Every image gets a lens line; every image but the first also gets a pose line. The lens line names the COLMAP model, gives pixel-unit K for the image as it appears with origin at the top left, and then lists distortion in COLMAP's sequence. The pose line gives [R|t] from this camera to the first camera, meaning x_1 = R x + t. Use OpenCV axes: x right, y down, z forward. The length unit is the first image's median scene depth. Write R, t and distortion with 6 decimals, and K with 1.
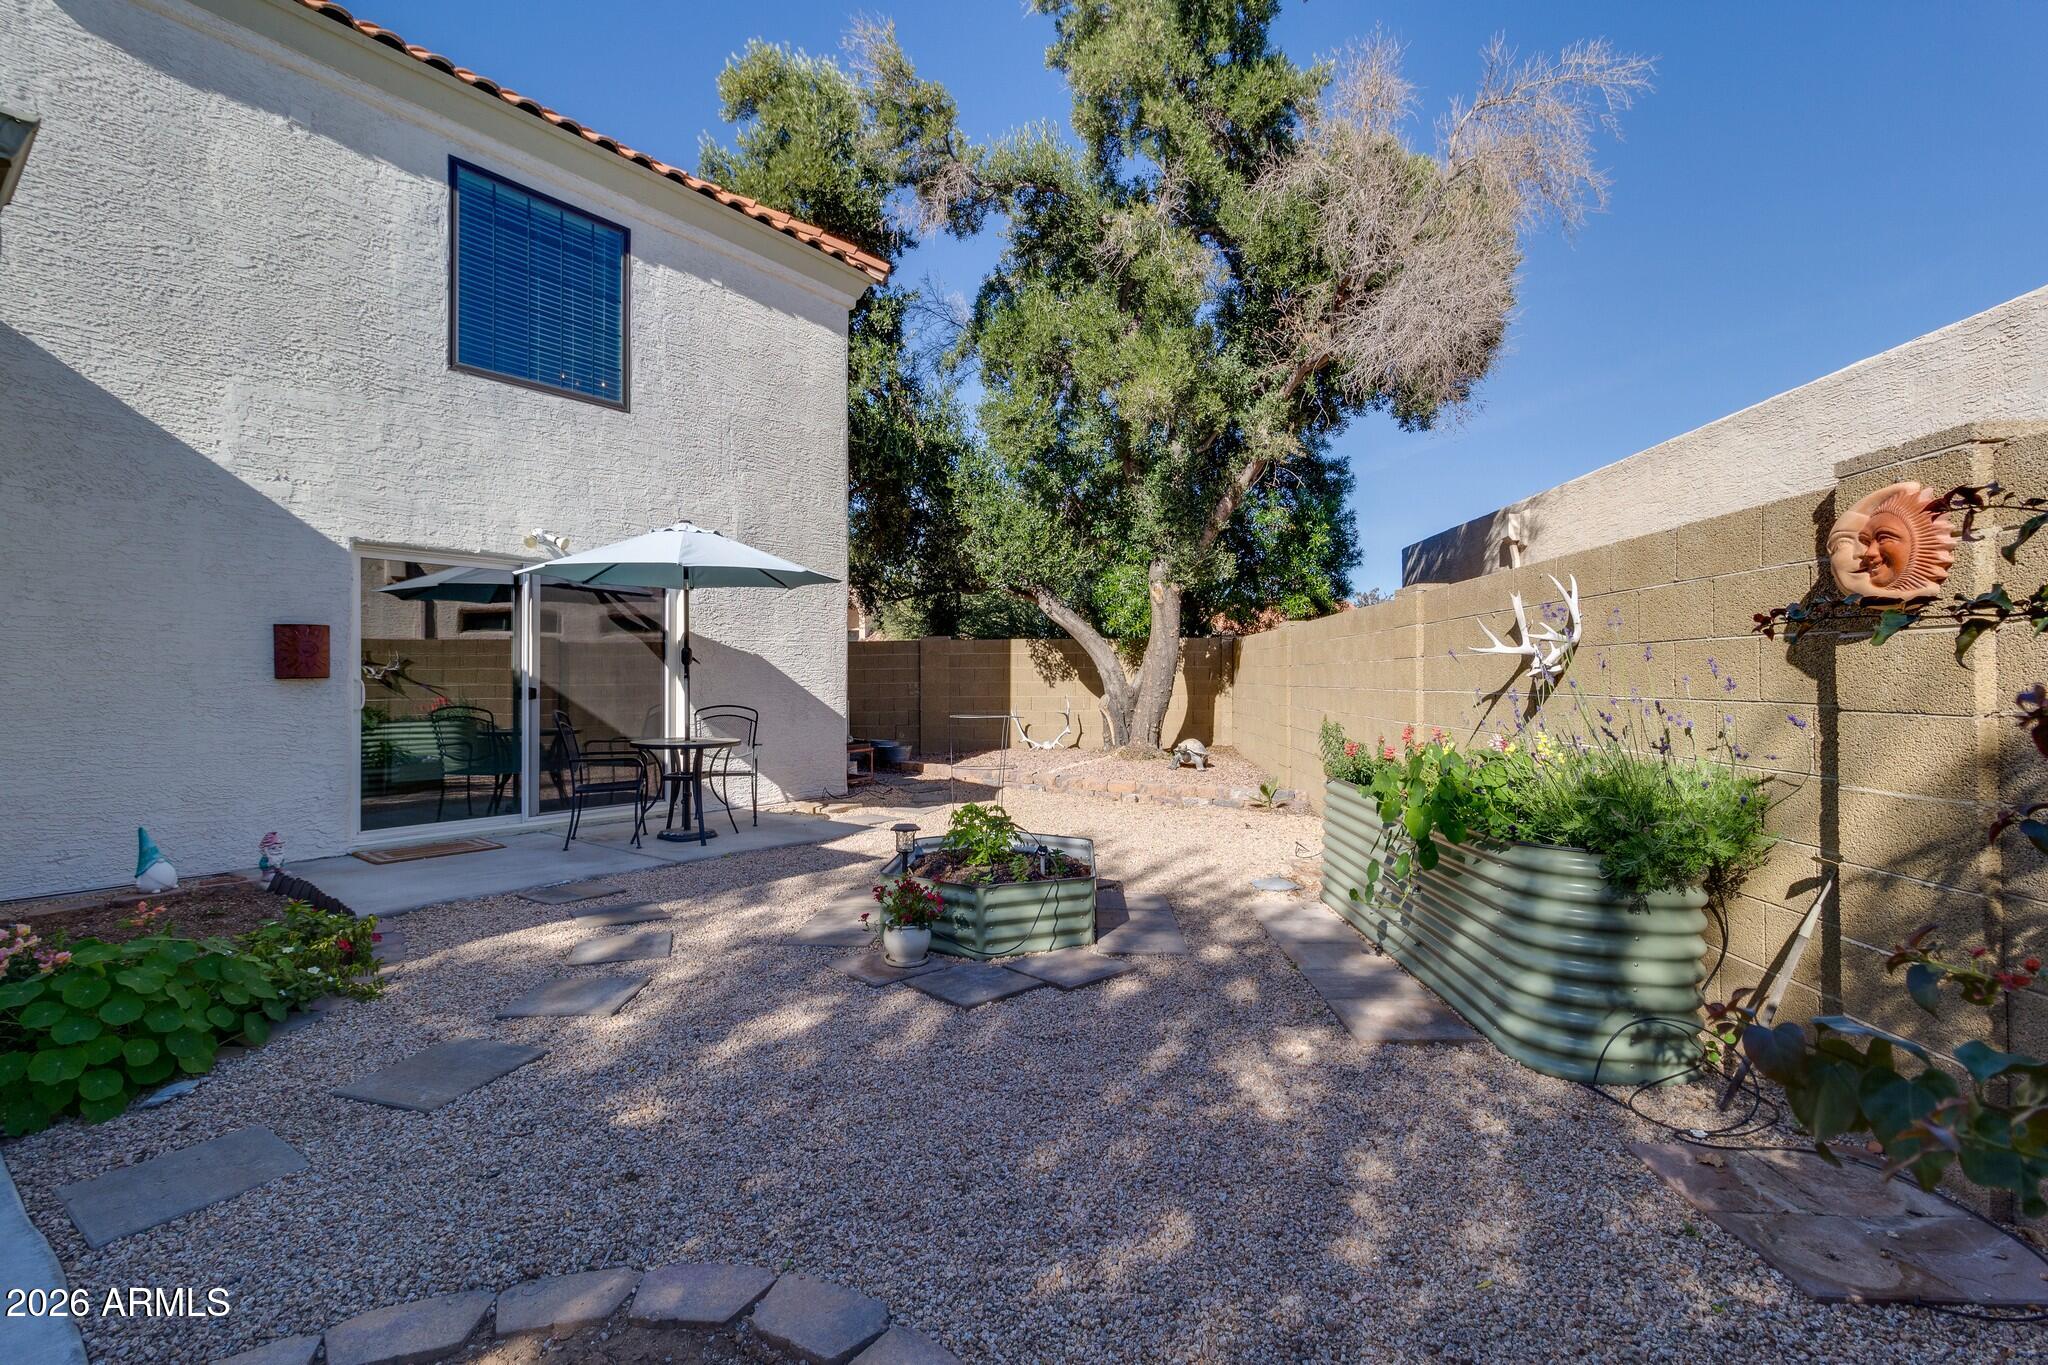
lens RADIAL K [[943.3, 0, 1022.7], [0, 943.3, 678.4], [0, 0, 1]] dist [0.003114, -0.000340]
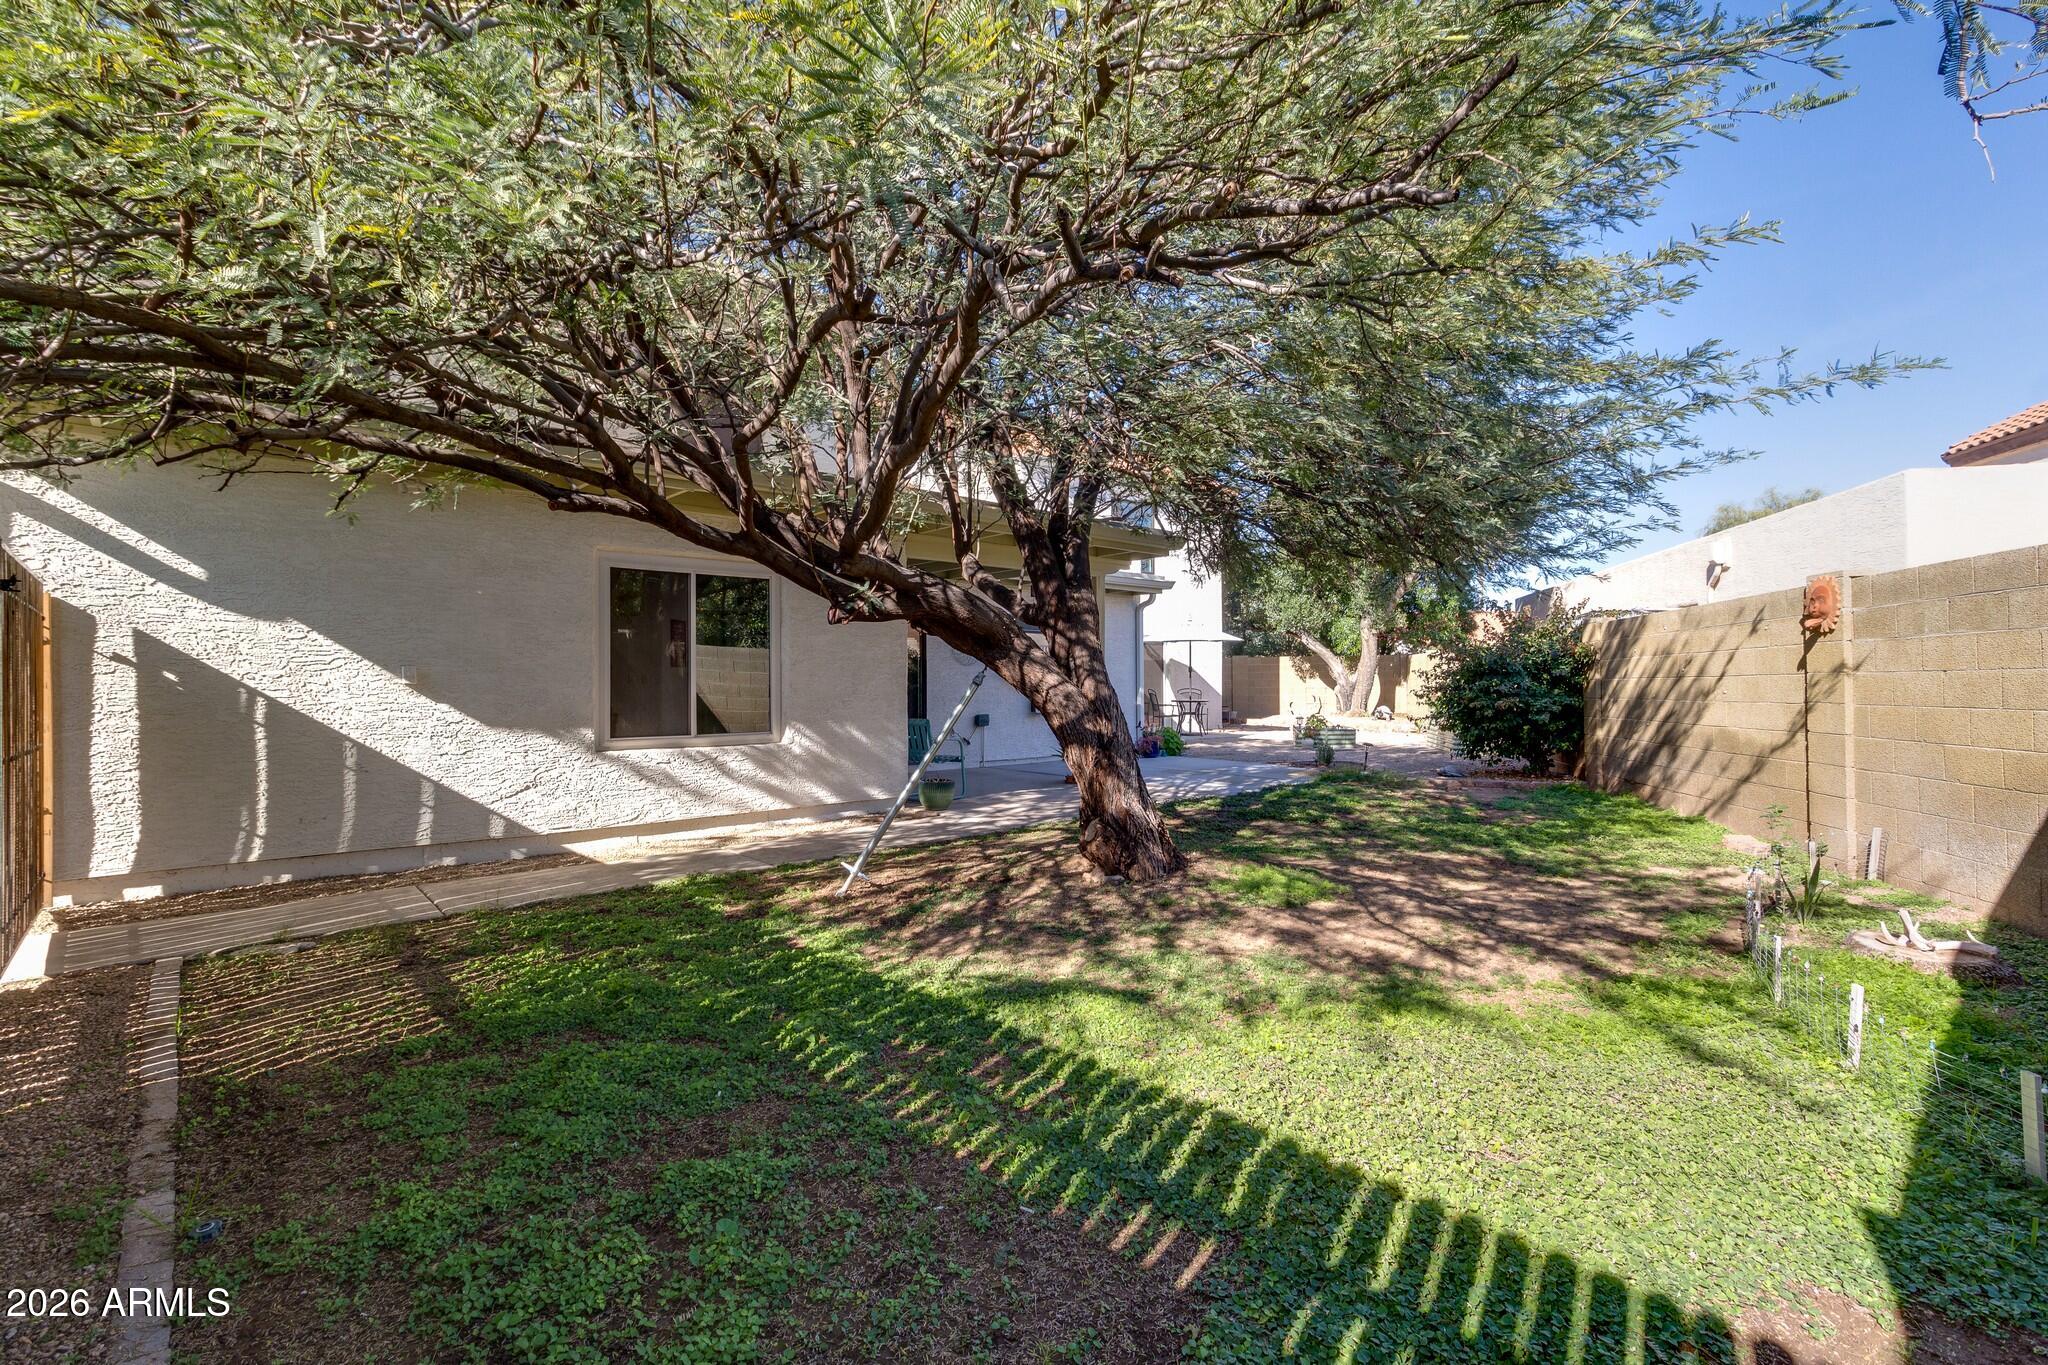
lens RADIAL K [[943.3, 0, 1027.3], [0, 943.3, 682.4], [0, 0, 1]] dist [0.003114, -0.000340]
pose [[0.979435, -0.007795, -0.201607, -0.146958], [0.006427, 0.999952, -0.007439, 0.021199], [0.201655, 0.005991, 0.979438, -1.040762]]
